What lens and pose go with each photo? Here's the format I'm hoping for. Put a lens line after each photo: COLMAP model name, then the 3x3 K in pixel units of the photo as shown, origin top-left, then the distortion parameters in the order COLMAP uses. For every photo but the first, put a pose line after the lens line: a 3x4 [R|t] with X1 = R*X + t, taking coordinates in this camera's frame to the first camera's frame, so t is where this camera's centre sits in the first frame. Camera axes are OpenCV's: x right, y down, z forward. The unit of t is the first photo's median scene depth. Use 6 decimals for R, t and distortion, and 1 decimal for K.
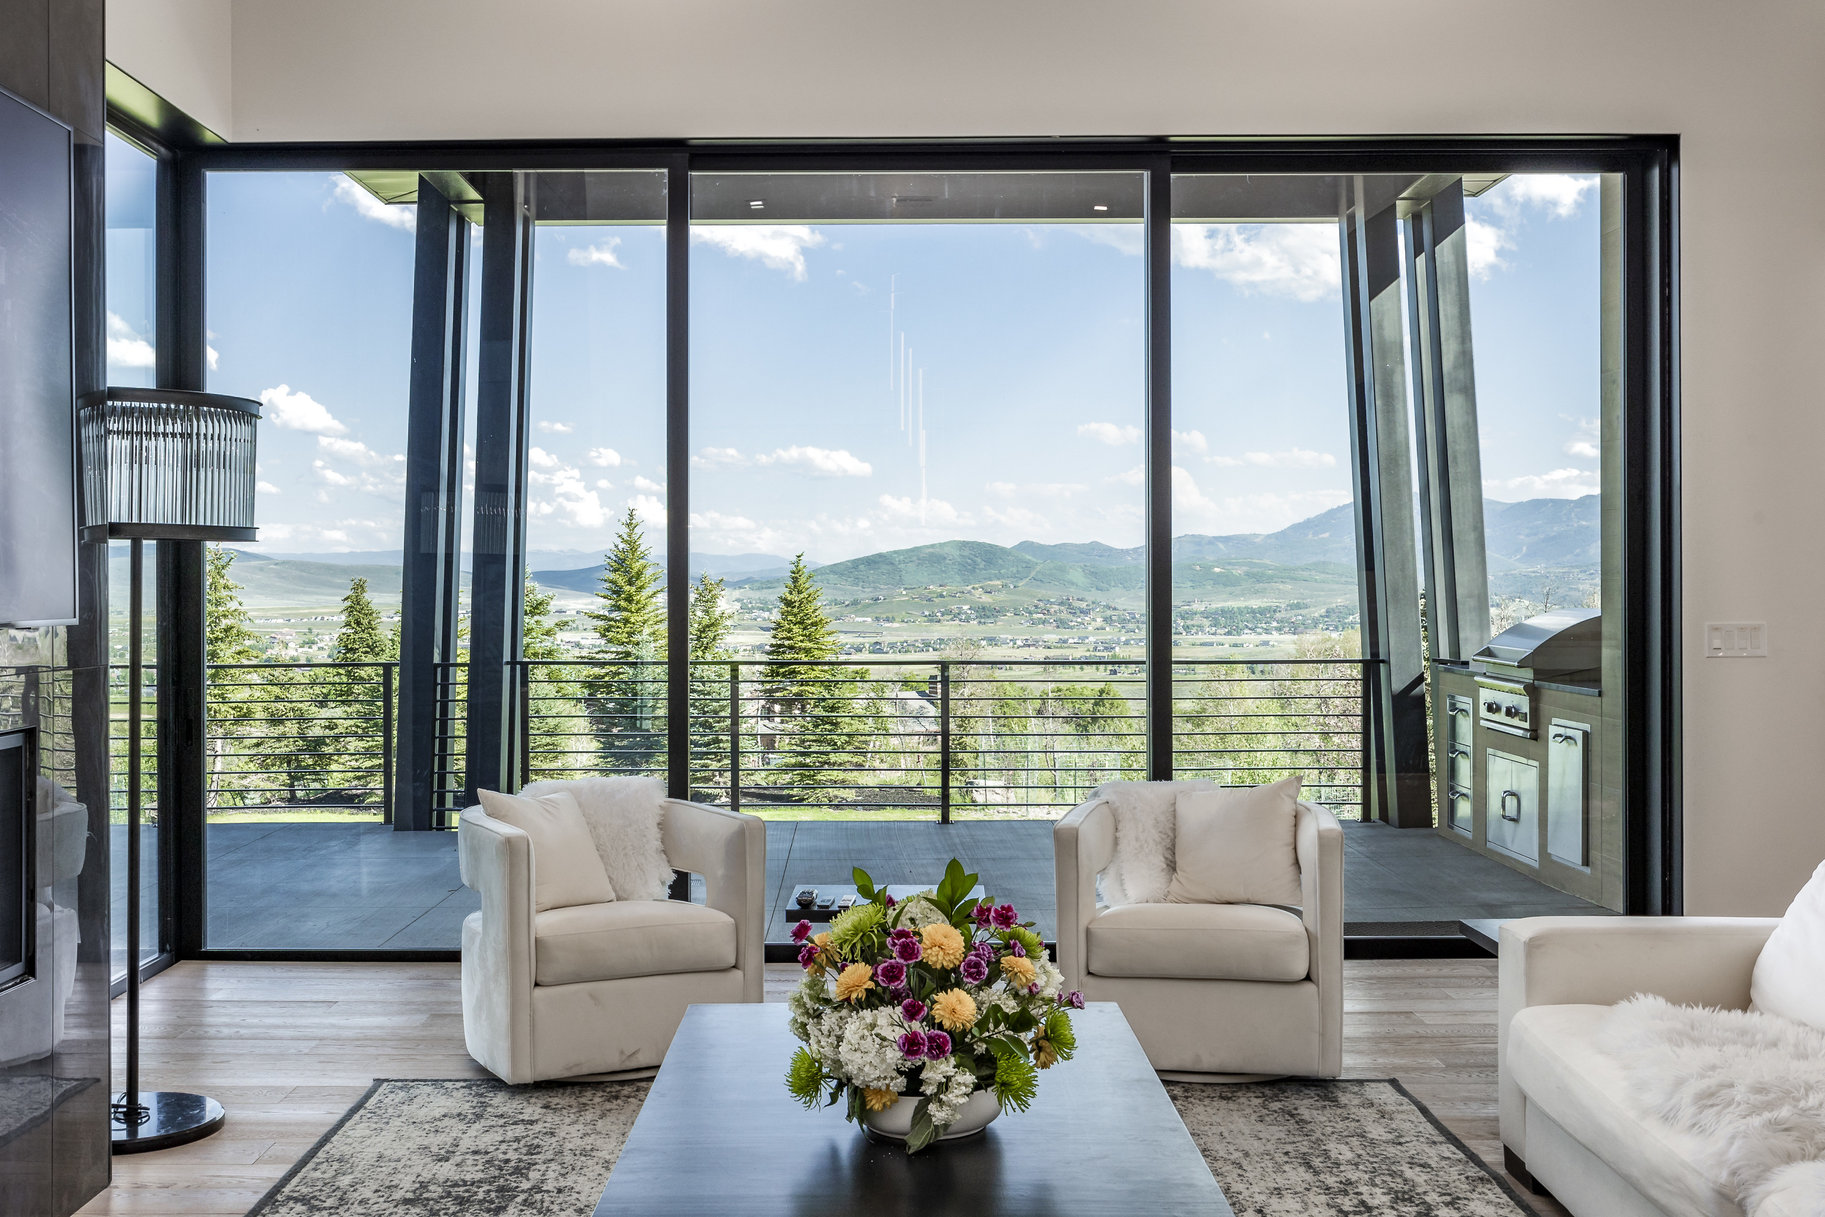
lens RADIAL K [[1831.3, 0, 909.9], [0, 1831.3, 581.1], [0, 0, 1]] dist [-0.009679, -0.004534]
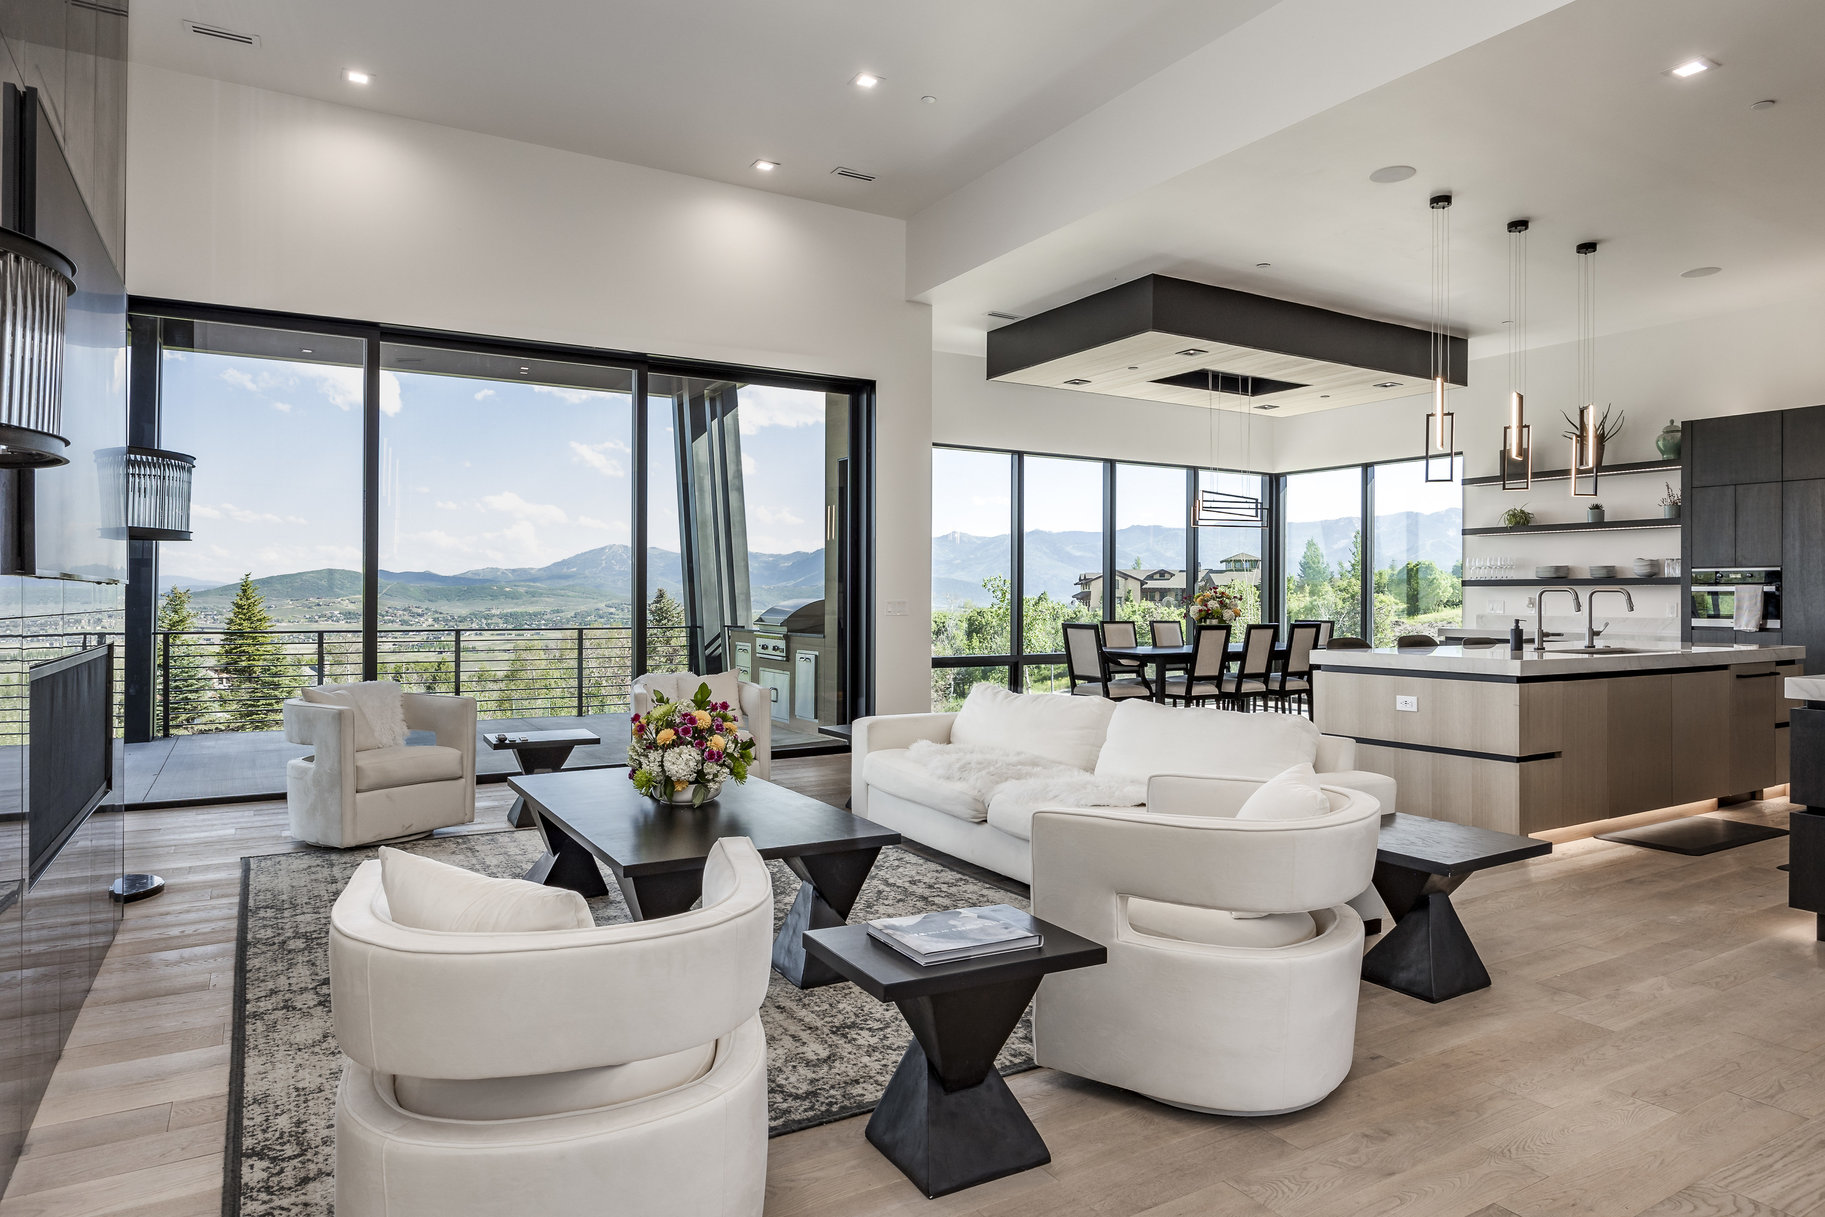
lens RADIAL K [[1039.2, 0, 912.8], [0, 1039.2, 591.4], [0, 0, 1]] dist [0.002876, -0.000350]
pose [[0.862309, 0.006530, 0.506341, -0.136861], [-0.004286, 0.999975, -0.005597, 0.014106], [-0.506365, 0.002656, 0.862315, -0.088314]]
